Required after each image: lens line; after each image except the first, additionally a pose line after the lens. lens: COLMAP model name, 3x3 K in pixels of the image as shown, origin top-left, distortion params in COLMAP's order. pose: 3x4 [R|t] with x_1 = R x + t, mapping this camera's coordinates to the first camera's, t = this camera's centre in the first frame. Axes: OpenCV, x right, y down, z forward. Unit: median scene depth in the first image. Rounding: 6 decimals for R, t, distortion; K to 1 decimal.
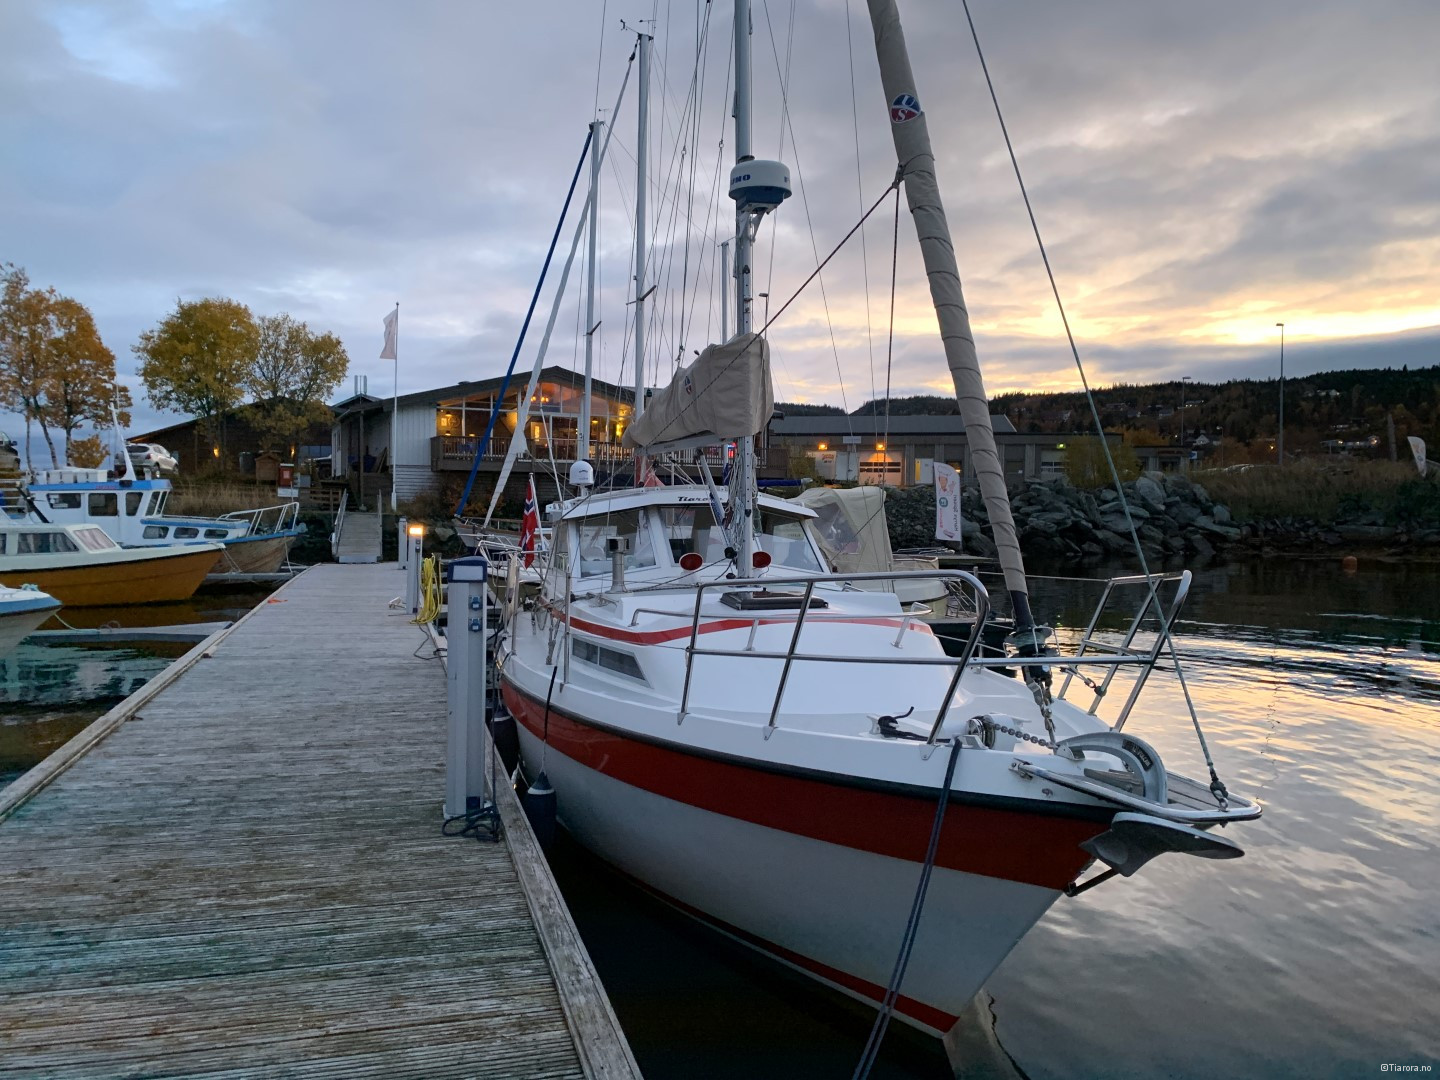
lens RADIAL K [[1093.1, 0, 715.4], [0, 1093.1, 550.2], [0, 0, 1]] dist [0.003944, -0.001025]
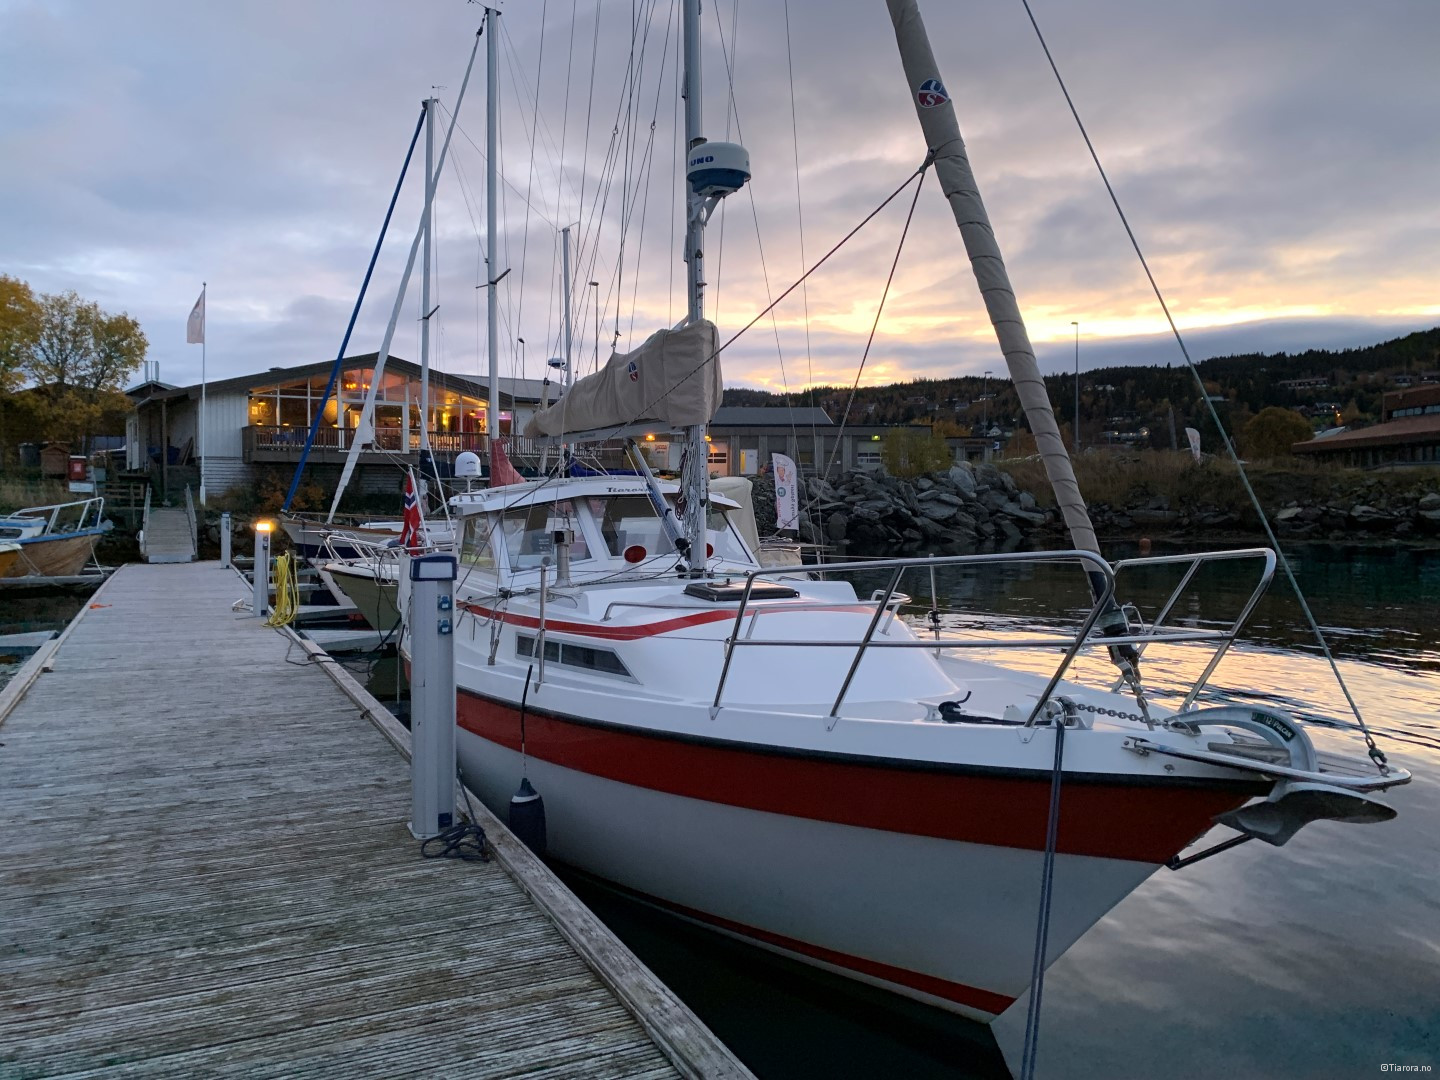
lens RADIAL K [[1093.1, 0, 719.0], [0, 1093.1, 527.7], [0, 0, 1]] dist [0.003944, -0.001025]
pose [[0.985454, -0.013965, 0.169365, -0.096779], [0.016034, 0.999813, -0.010854, -0.001113], [-0.169182, 0.013412, 0.985494, 0.032241]]
